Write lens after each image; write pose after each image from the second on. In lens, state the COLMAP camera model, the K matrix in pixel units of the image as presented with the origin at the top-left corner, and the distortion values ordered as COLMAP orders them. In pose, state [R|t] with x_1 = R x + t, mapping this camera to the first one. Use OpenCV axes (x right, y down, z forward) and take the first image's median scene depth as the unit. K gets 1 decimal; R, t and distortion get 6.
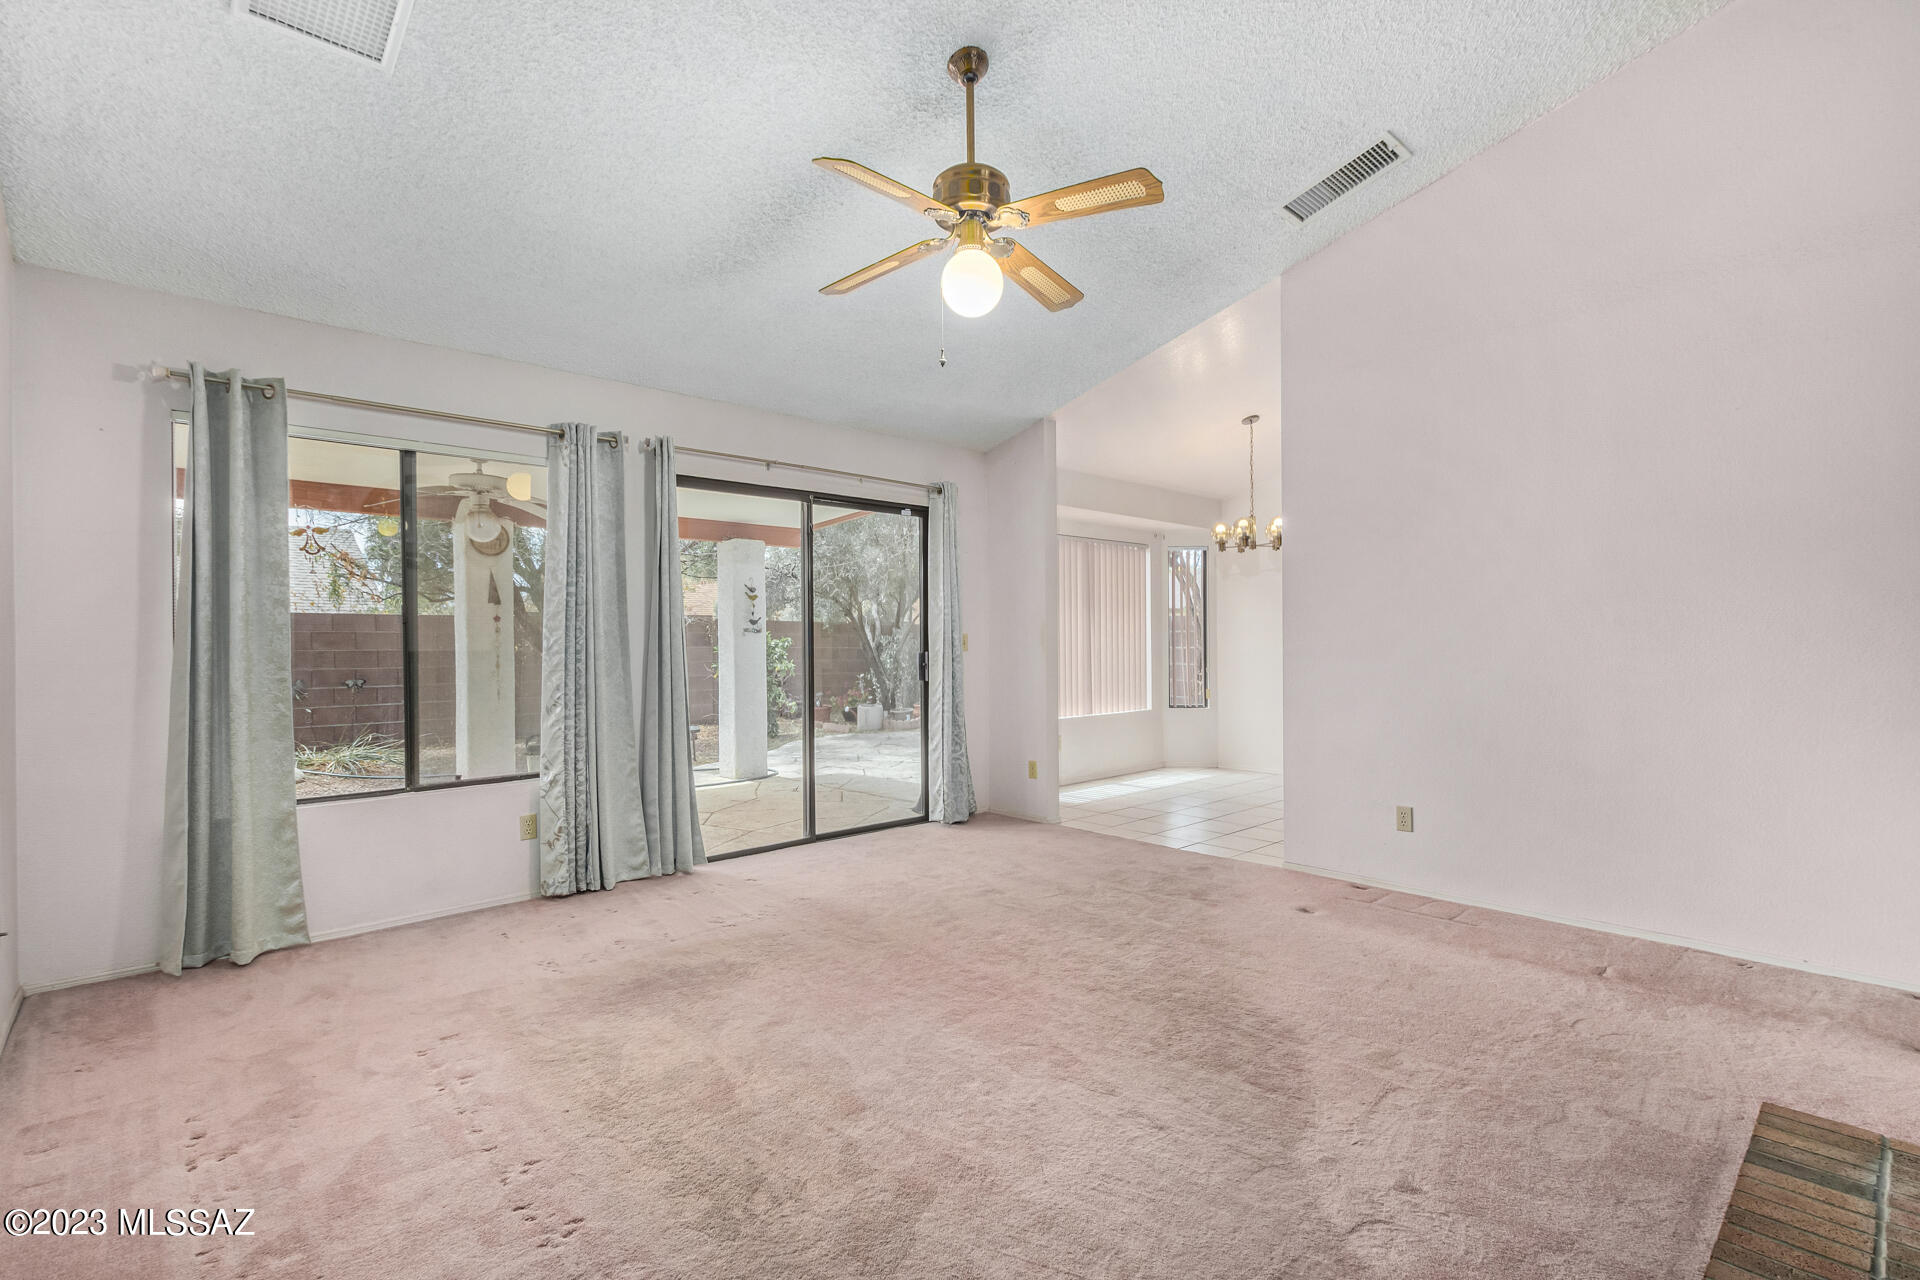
lens RADIAL K [[887.5, 0, 959.0], [0, 887.5, 647.9], [0, 0, 1]] dist [-0.015335, -0.000519]
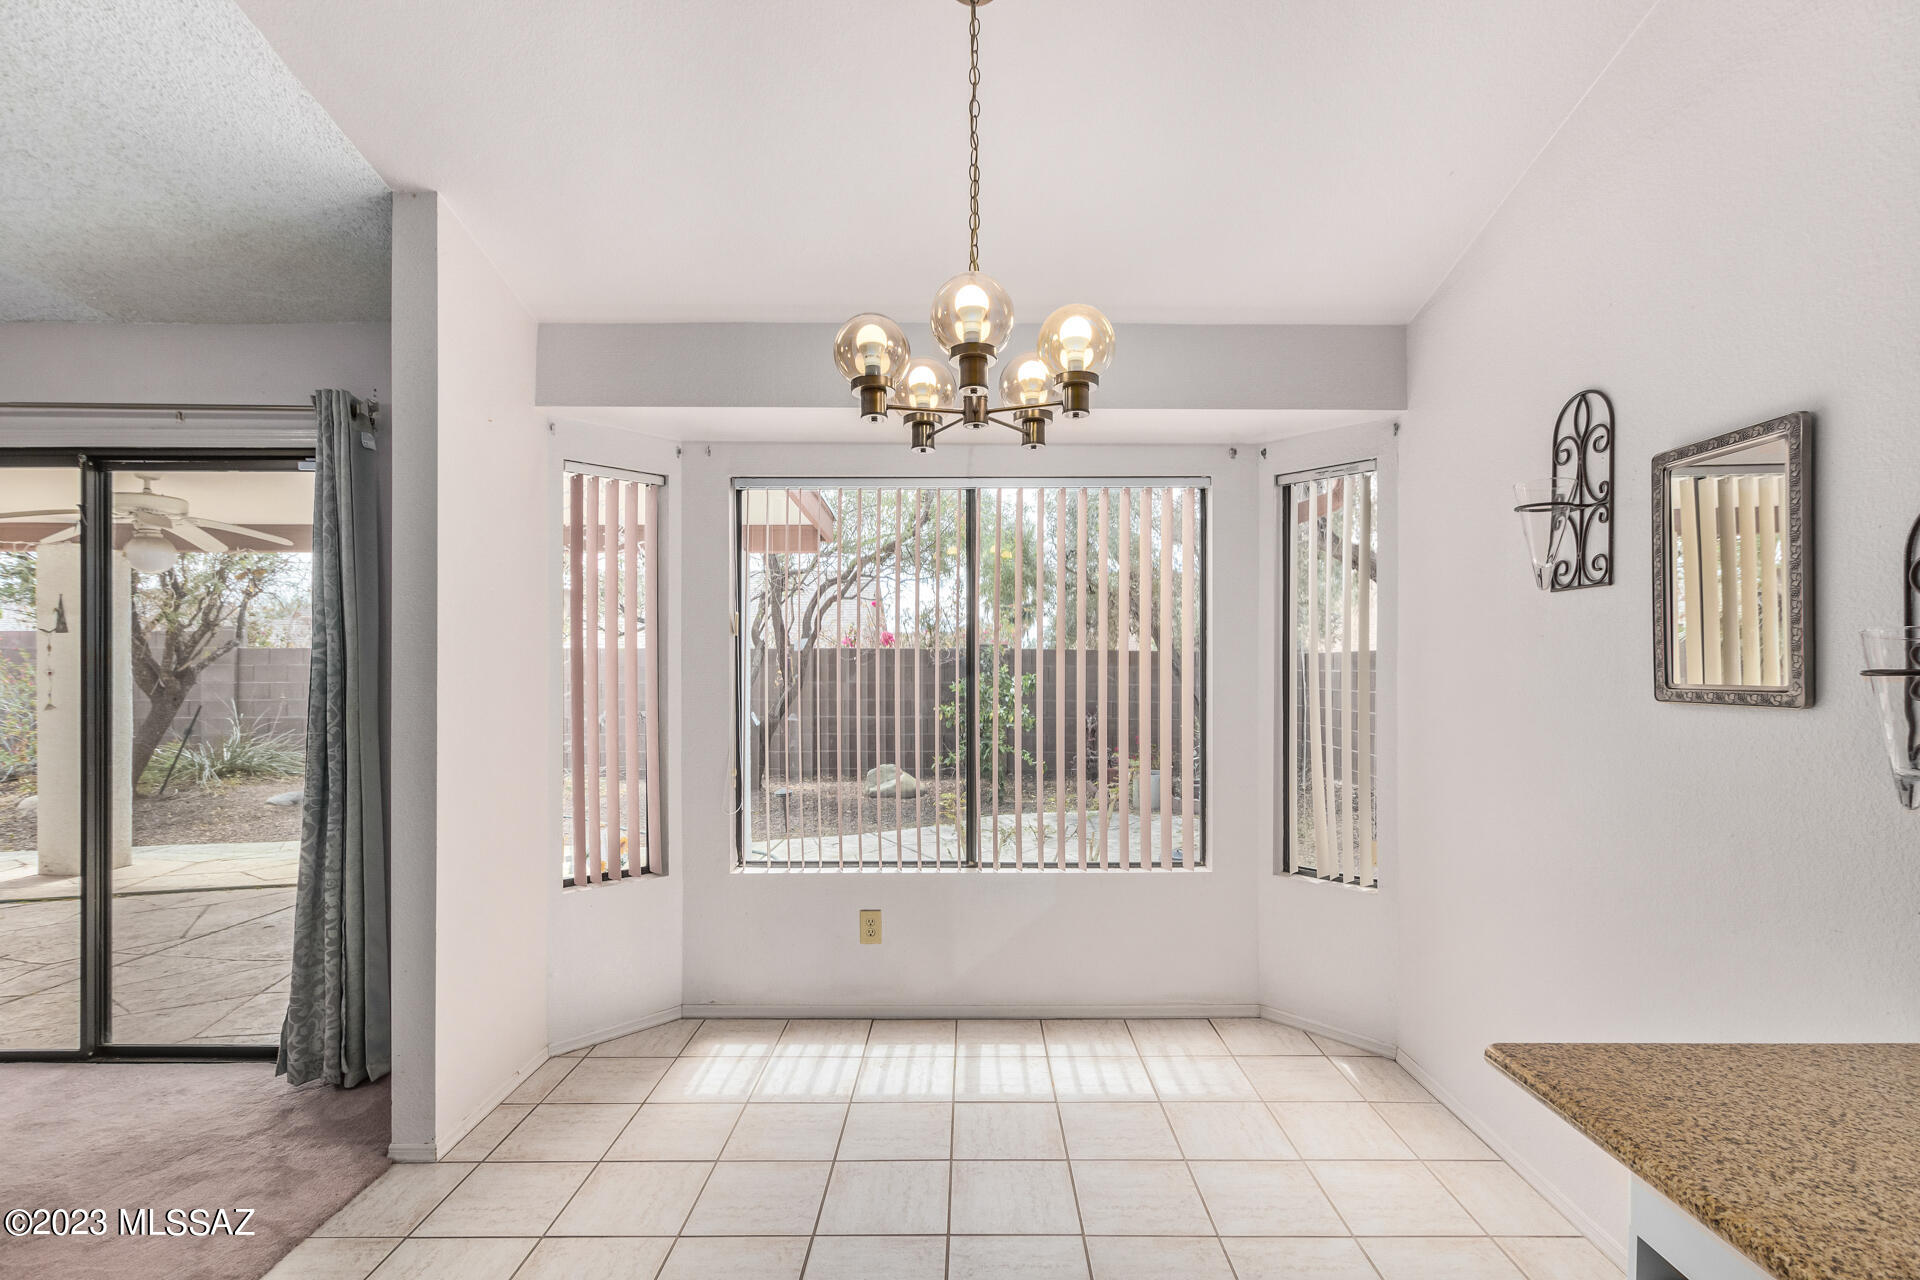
lens RADIAL K [[882.2, 0, 978.3], [0, 882.2, 678.6], [0, 0, 1]] dist [0.001679, 0.000125]
pose [[0.737616, 0.014413, -0.675067, 0.790671], [-0.008541, 0.999891, 0.012016, -0.049021], [0.675167, -0.003097, 0.737659, 1.187937]]
